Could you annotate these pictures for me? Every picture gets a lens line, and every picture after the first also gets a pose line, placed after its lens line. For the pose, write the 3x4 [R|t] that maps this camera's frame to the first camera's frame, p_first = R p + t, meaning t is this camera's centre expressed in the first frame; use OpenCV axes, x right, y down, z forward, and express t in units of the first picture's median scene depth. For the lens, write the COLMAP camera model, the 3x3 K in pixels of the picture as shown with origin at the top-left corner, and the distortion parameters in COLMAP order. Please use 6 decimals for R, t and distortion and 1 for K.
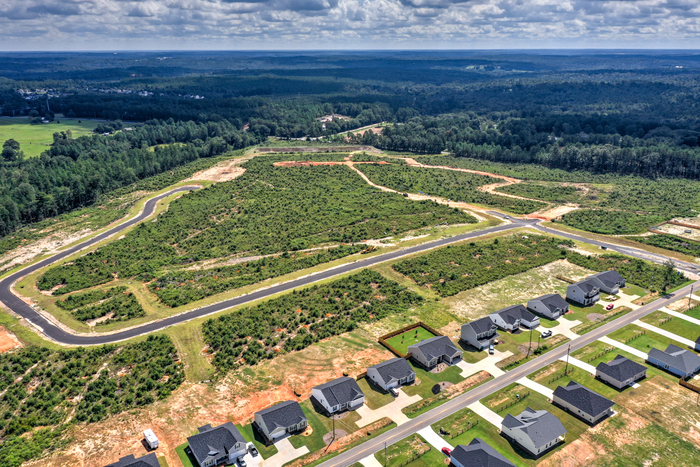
lens RADIAL K [[551.8, 0, 350.0], [0, 551.8, 233.5], [0, 0, 1]] dist [-0.000174, 0.003260]
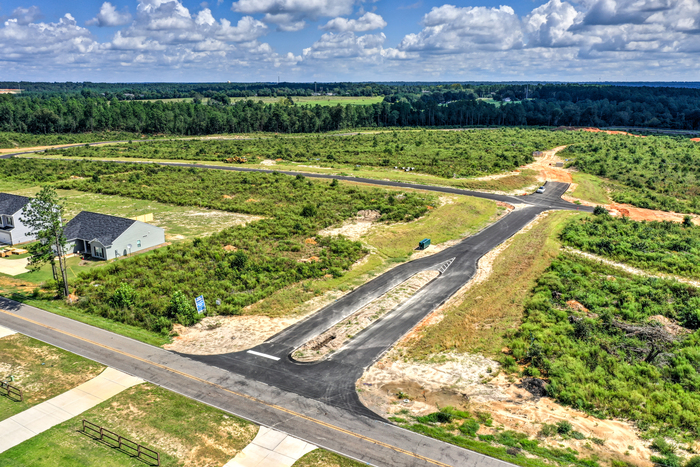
lens RADIAL K [[551.8, 0, 350.0], [0, 551.8, 233.5], [0, 0, 1]] dist [-0.000174, 0.003260]
pose [[0.440534, 0.238021, -0.865607, 0.690158], [-0.287320, 0.950877, 0.115243, -0.004503], [0.850516, 0.197938, 0.487282, 0.774291]]
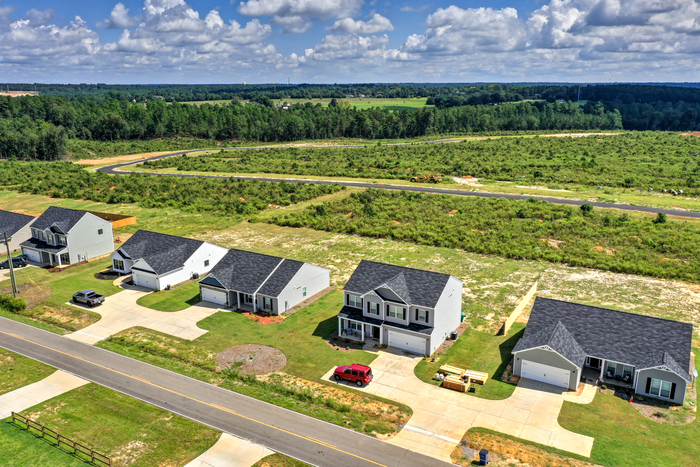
lens RADIAL K [[551.8, 0, 350.0], [0, 551.8, 233.5], [0, 0, 1]] dist [-0.000174, 0.003260]
pose [[0.440916, 0.235095, -0.866212, 0.481340], [-0.285572, 0.951680, 0.112930, 0.039046], [0.850906, 0.197574, 0.486748, 0.647619]]
